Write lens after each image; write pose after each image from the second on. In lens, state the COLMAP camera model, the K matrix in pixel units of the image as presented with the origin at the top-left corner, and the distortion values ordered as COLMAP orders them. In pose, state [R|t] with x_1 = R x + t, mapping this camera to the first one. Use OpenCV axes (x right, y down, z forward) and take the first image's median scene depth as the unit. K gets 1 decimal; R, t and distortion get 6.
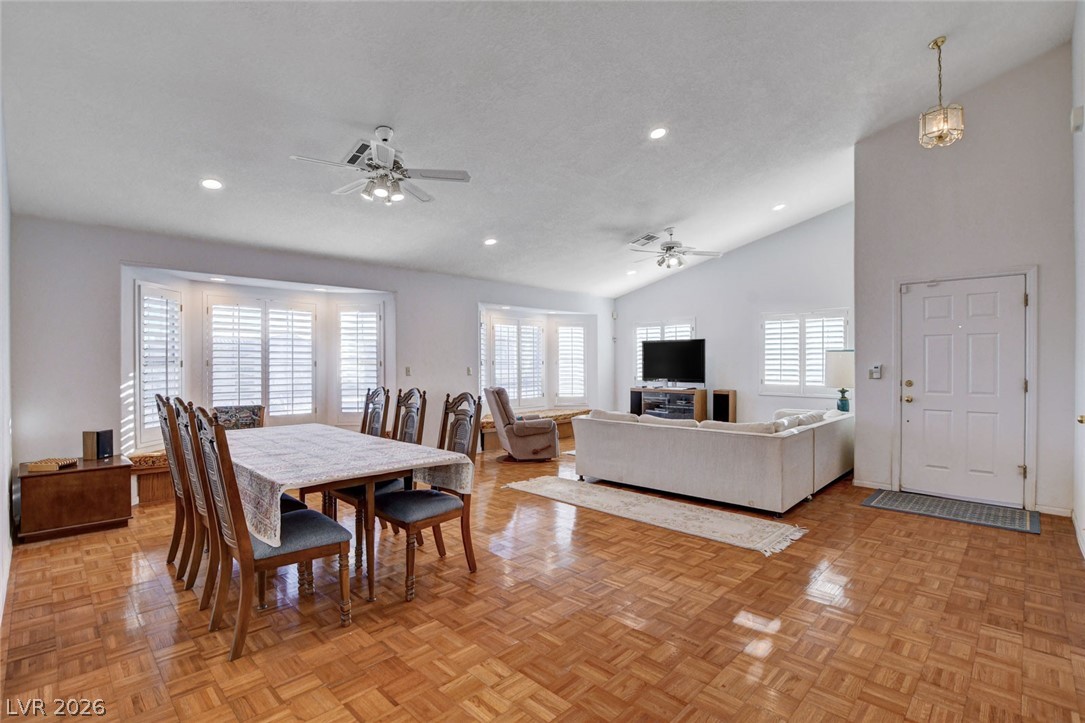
lens RADIAL K [[511.9, 0, 540.2], [0, 511.9, 363.9], [0, 0, 1]] dist [-0.011812, -0.000207]
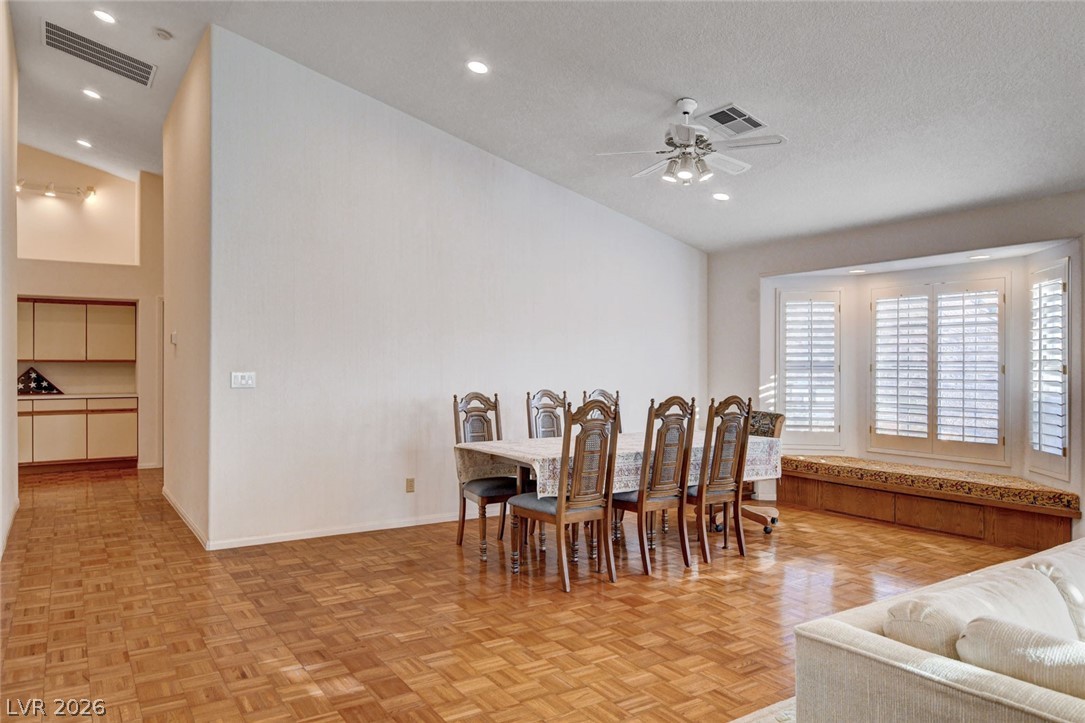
lens RADIAL K [[745.8, 0, 544.0], [0, 745.8, 361.1], [0, 0, 1]] dist [-0.009289, -0.000707]
pose [[-0.214928, -0.005495, -0.976614, 0.851840], [-0.008646, 0.999956, -0.003723, -0.003292], [0.976592, 0.007643, -0.214966, 0.888861]]
